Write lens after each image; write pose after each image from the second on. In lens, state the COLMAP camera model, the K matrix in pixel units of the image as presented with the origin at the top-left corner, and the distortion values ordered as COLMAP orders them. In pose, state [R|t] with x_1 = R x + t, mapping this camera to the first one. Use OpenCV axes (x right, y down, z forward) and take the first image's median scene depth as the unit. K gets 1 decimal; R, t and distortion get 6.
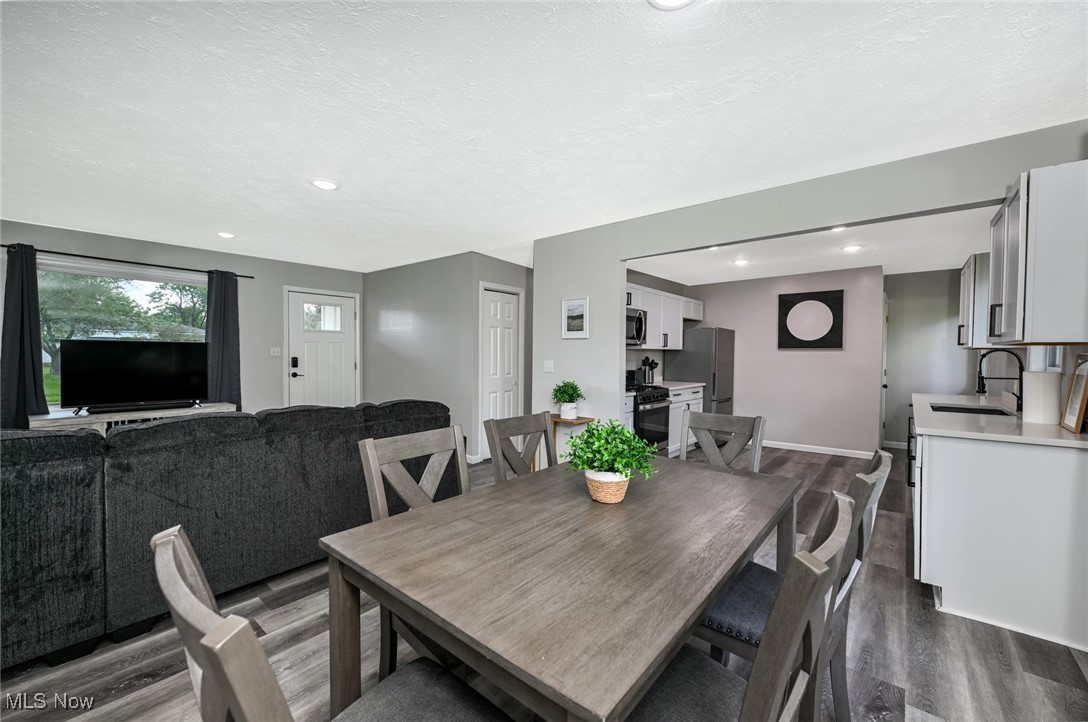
lens RADIAL K [[436.9, 0, 545.1], [0, 436.9, 362.3], [0, 0, 1]] dist [-0.003760, 0.000069]
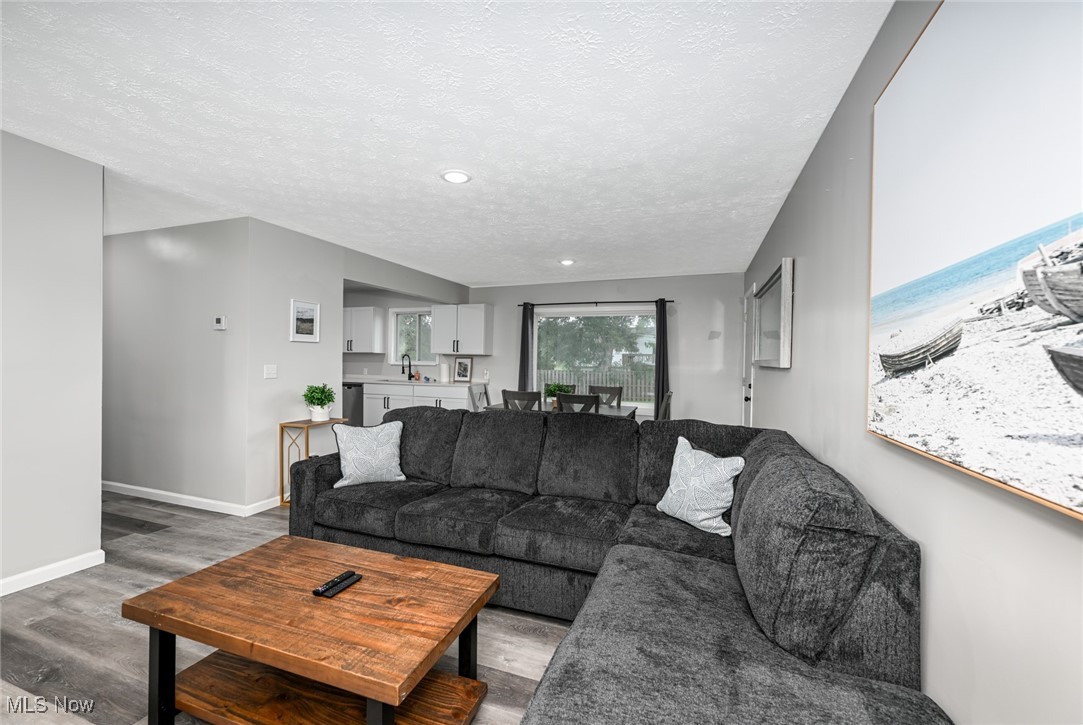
lens RADIAL K [[436.8, 0, 539.8], [0, 436.8, 360.3], [0, 0, 1]] dist [-0.001651, 0.000896]
pose [[-0.348611, -0.016772, 0.937118, -0.799401], [-0.000266, 0.999842, 0.017796, -0.023105], [-0.937268, 0.005955, -0.348560, 0.644855]]
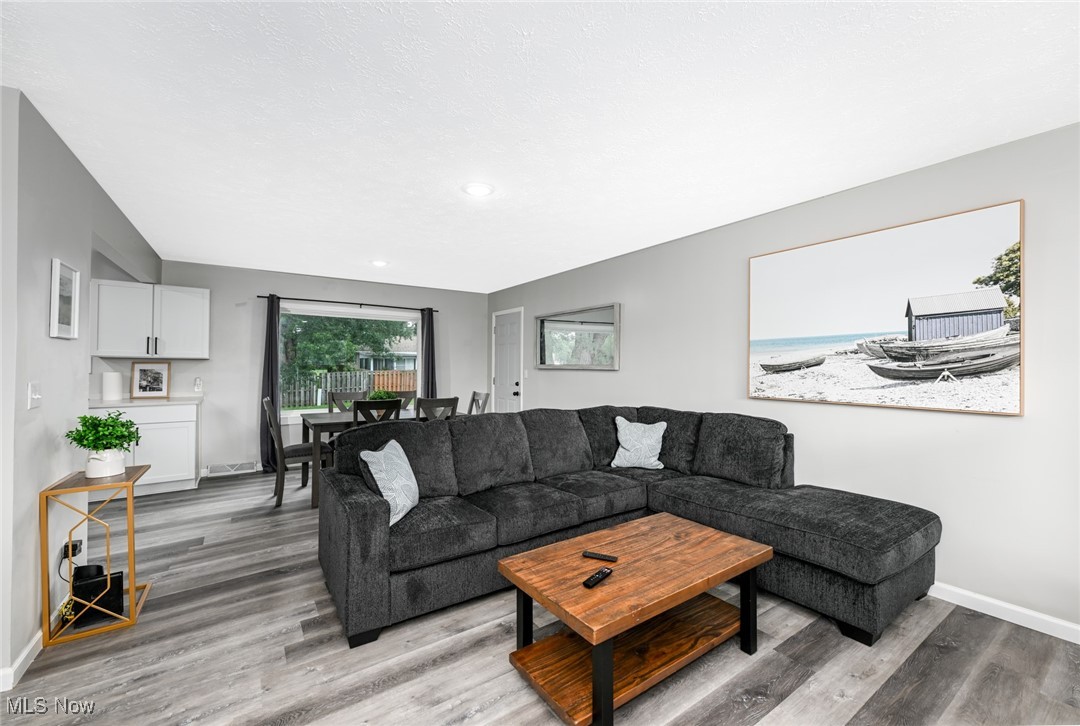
lens RADIAL K [[435.6, 0, 546.5], [0, 435.6, 363.6], [0, 0, 1]] dist [-0.001651, 0.000896]
pose [[-0.964299, -0.015742, 0.264346, -0.503200], [-0.011385, 0.999773, 0.018006, -0.030683], [-0.264570, 0.014354, -0.964260, 1.041049]]
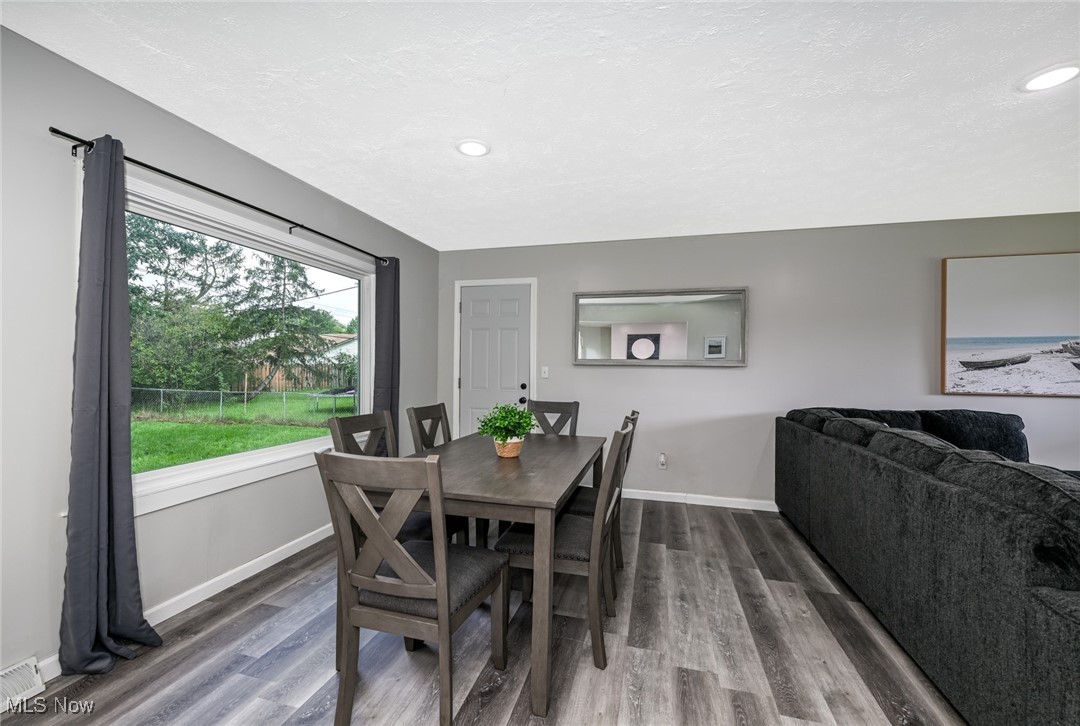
lens RADIAL K [[435.6, 0, 543.5], [0, 435.6, 364.5], [0, 0, 1]] dist [-0.001651, 0.000896]
pose [[-0.906049, -0.023739, -0.422507, 0.194681], [-0.030897, 0.999472, 0.010102, -0.004773], [0.422044, 0.022207, -0.906303, 0.694744]]
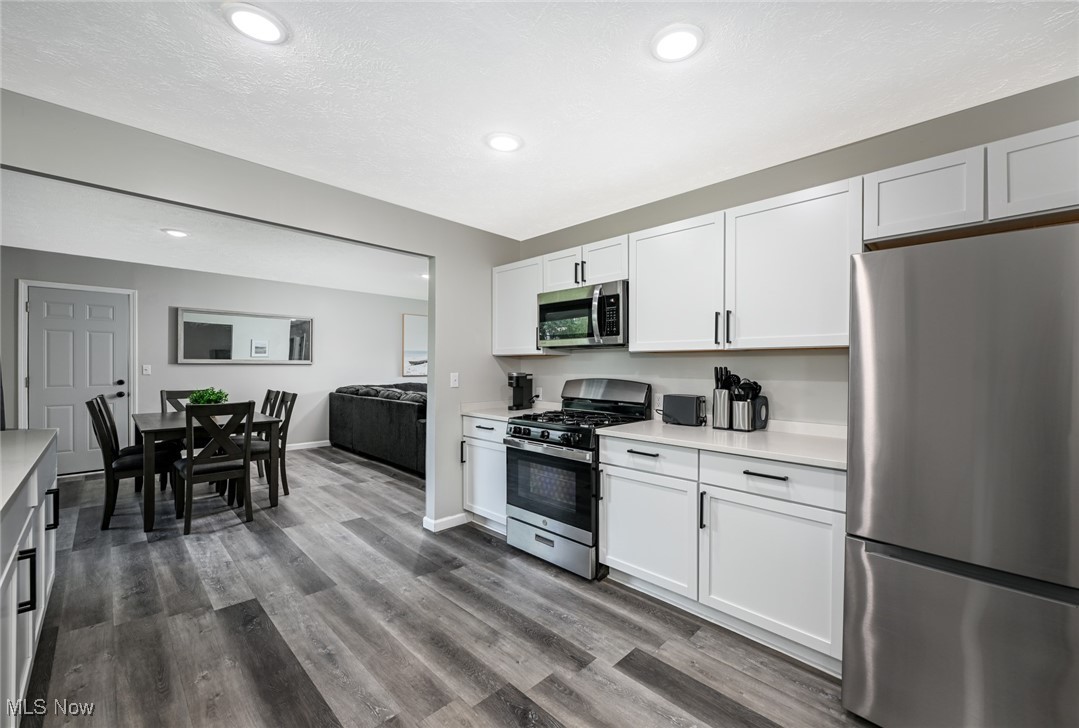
lens RADIAL K [[435.2, 0, 541.8], [0, 435.2, 364.9], [0, 0, 1]] dist [-0.001651, 0.000896]
pose [[-0.089312, -0.012538, -0.995925, 0.745103], [-0.025936, 0.999611, -0.010259, -0.007130], [0.995666, 0.024914, -0.089602, 0.933621]]
